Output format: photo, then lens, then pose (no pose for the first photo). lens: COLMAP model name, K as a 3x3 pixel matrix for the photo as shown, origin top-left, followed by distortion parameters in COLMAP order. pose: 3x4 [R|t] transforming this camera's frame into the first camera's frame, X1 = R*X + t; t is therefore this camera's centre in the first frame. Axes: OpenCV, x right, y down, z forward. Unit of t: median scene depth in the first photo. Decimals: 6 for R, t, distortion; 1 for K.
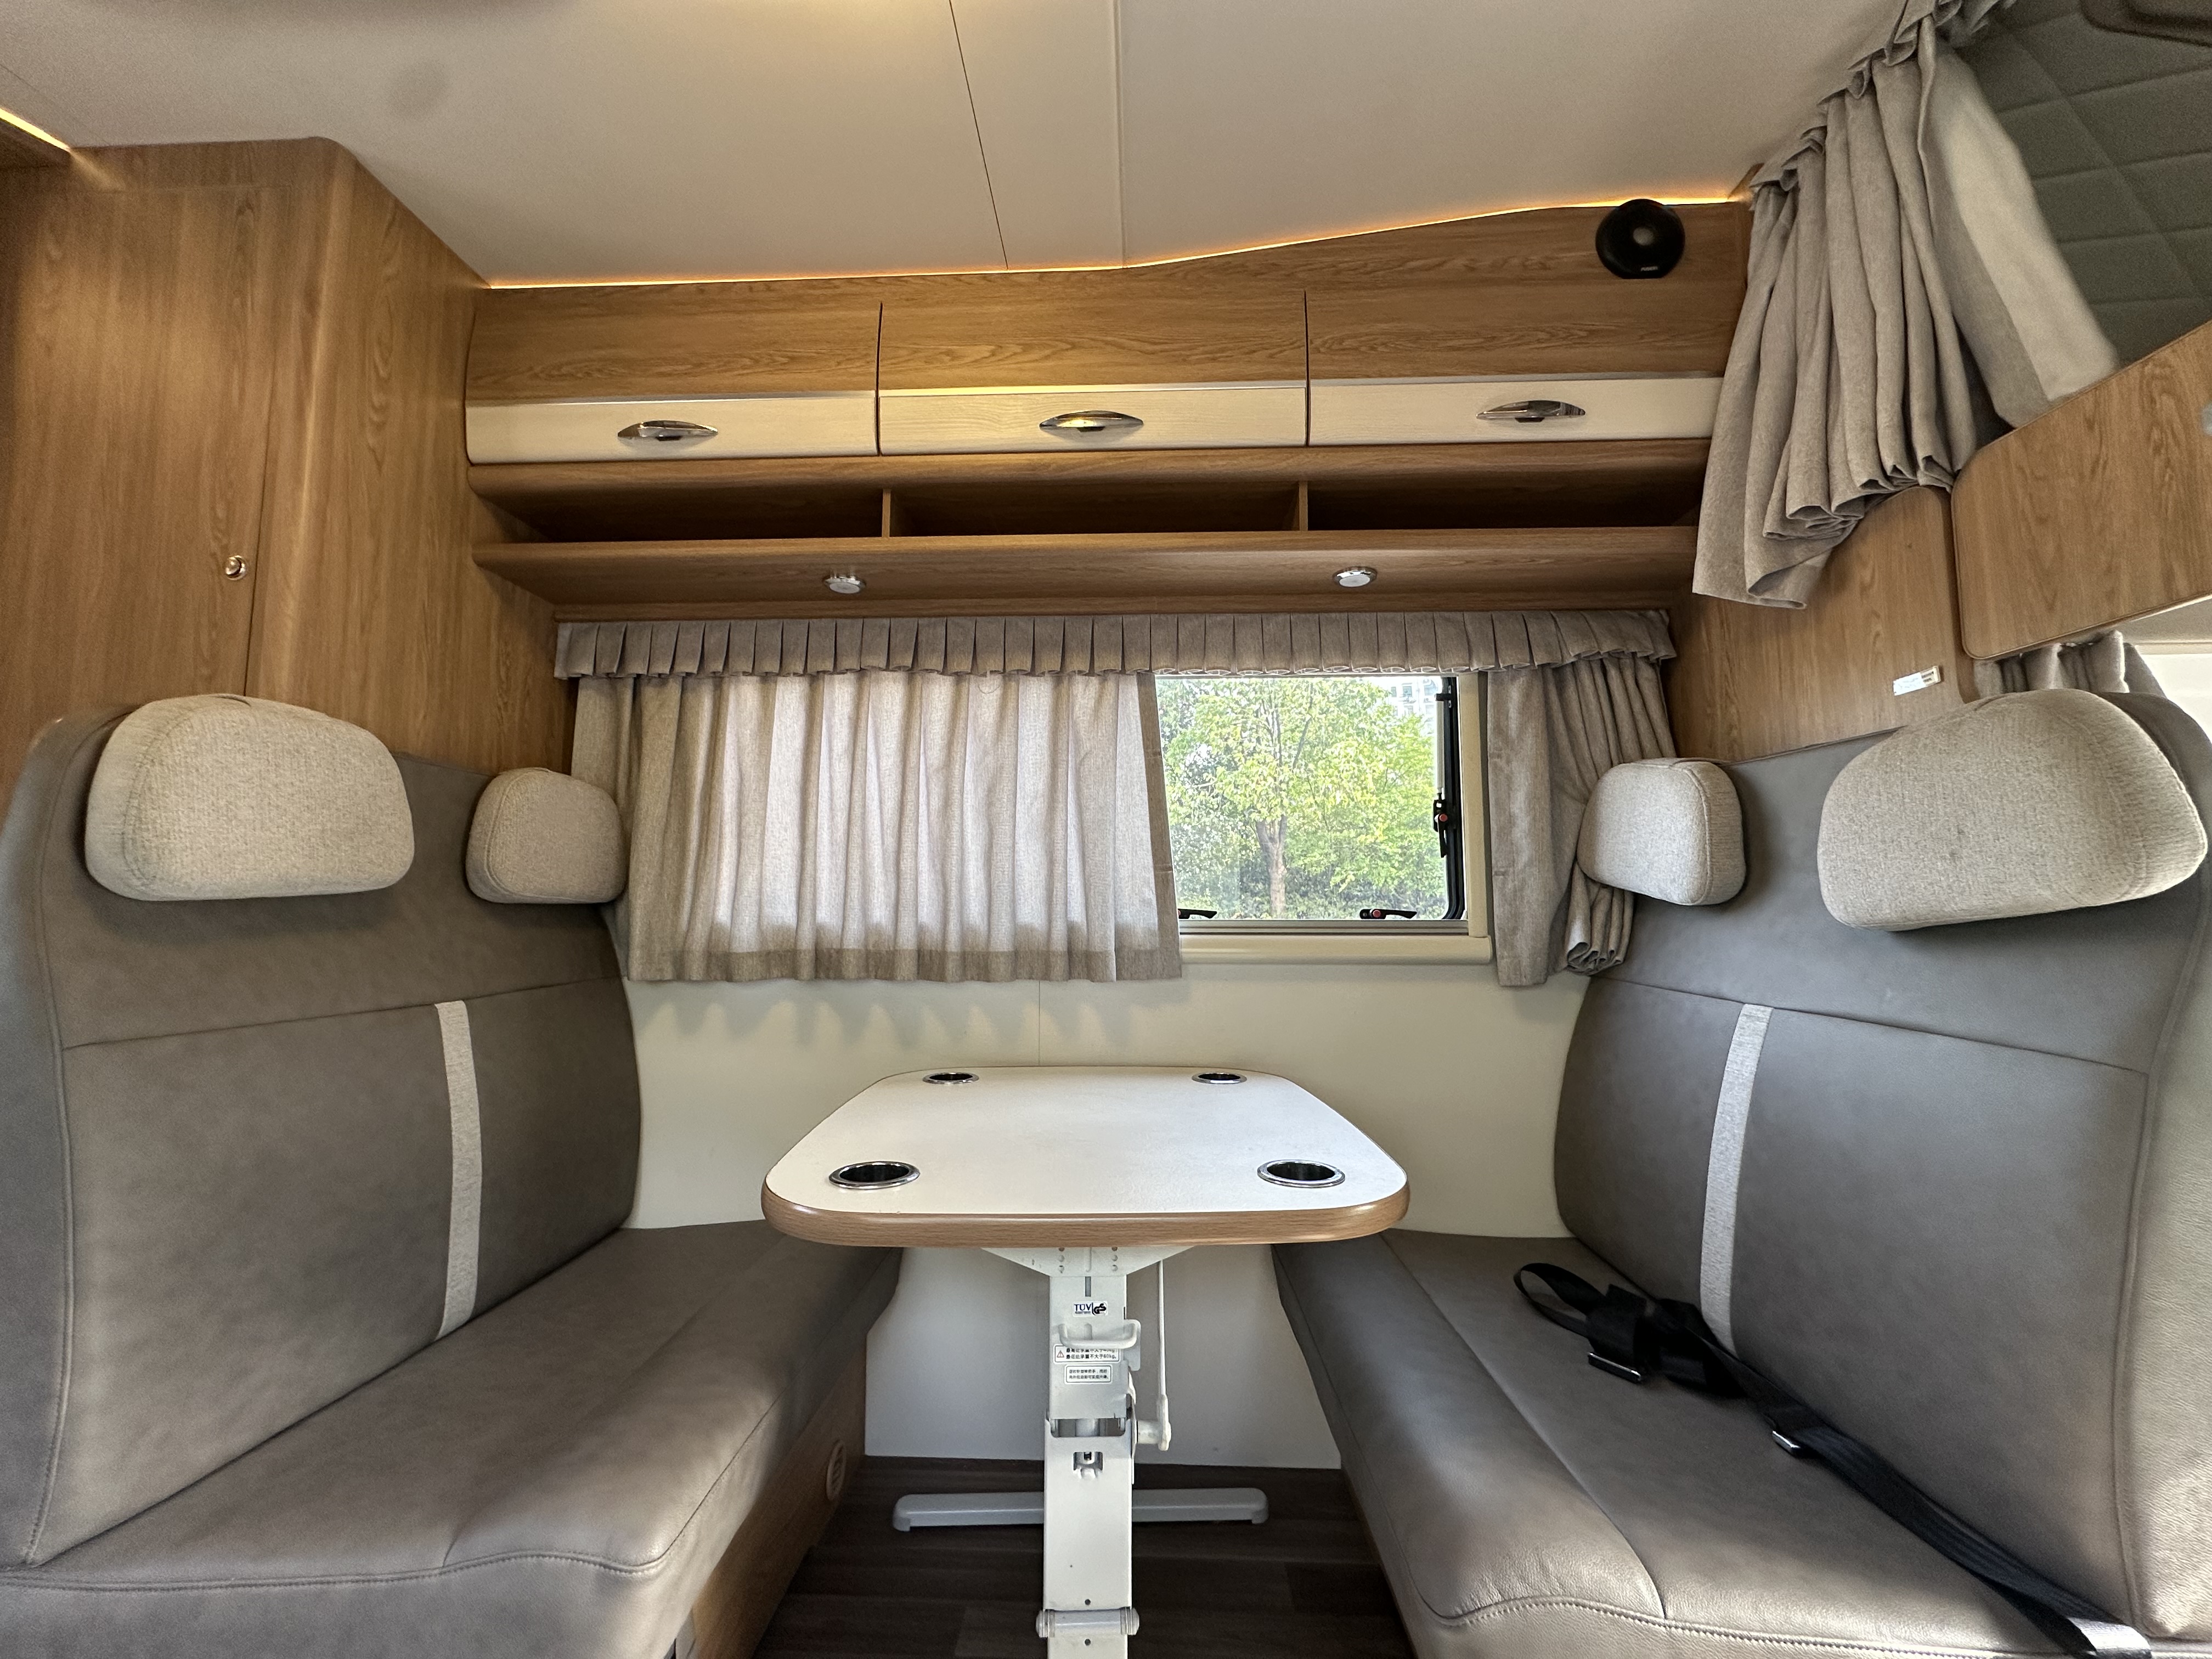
lens RADIAL K [[873.6, 0, 1106.0], [0, 873.6, 829.5], [0, 0, 1]] dist [-0.001666, -0.000175]
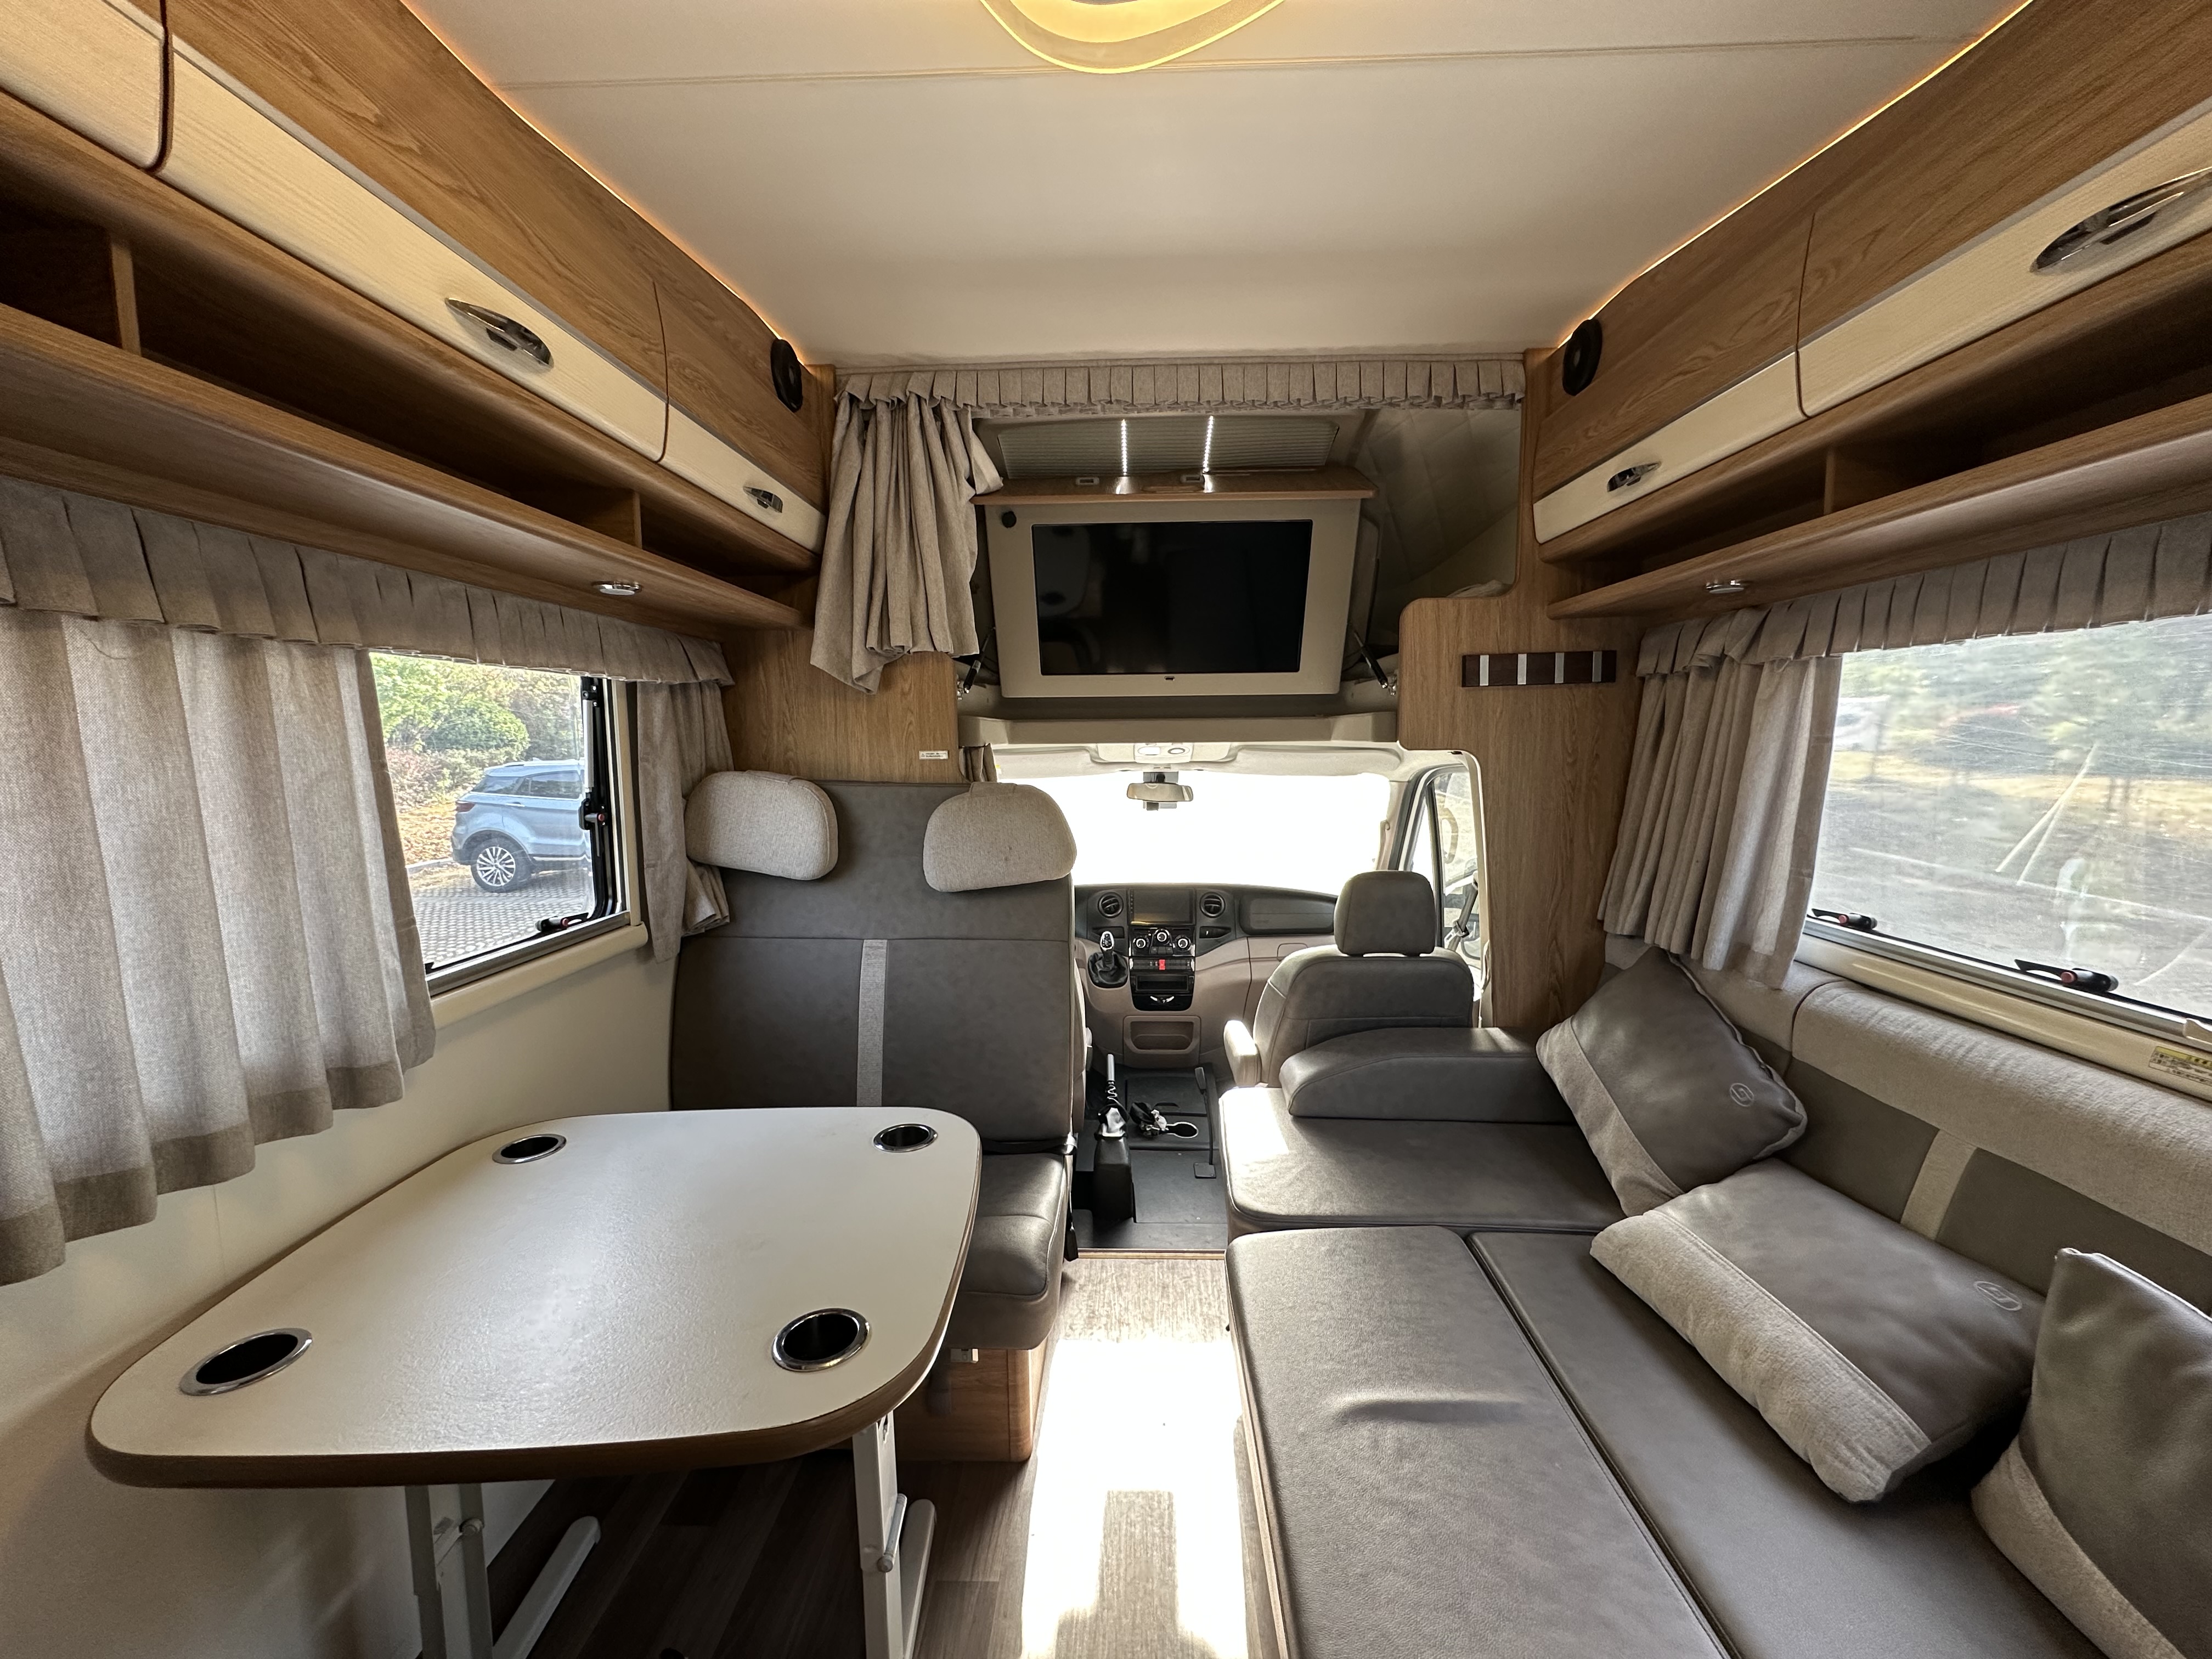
lens RADIAL K [[873.6, 0, 1106.0], [0, 873.6, 829.5], [0, 0, 1]] dist [-0.001666, -0.000175]
pose [[-0.003855, -0.102831, 0.994691, -0.751324], [-0.082802, 0.991316, 0.102161, -0.179881], [-0.996559, -0.081969, -0.012337, 0.487702]]
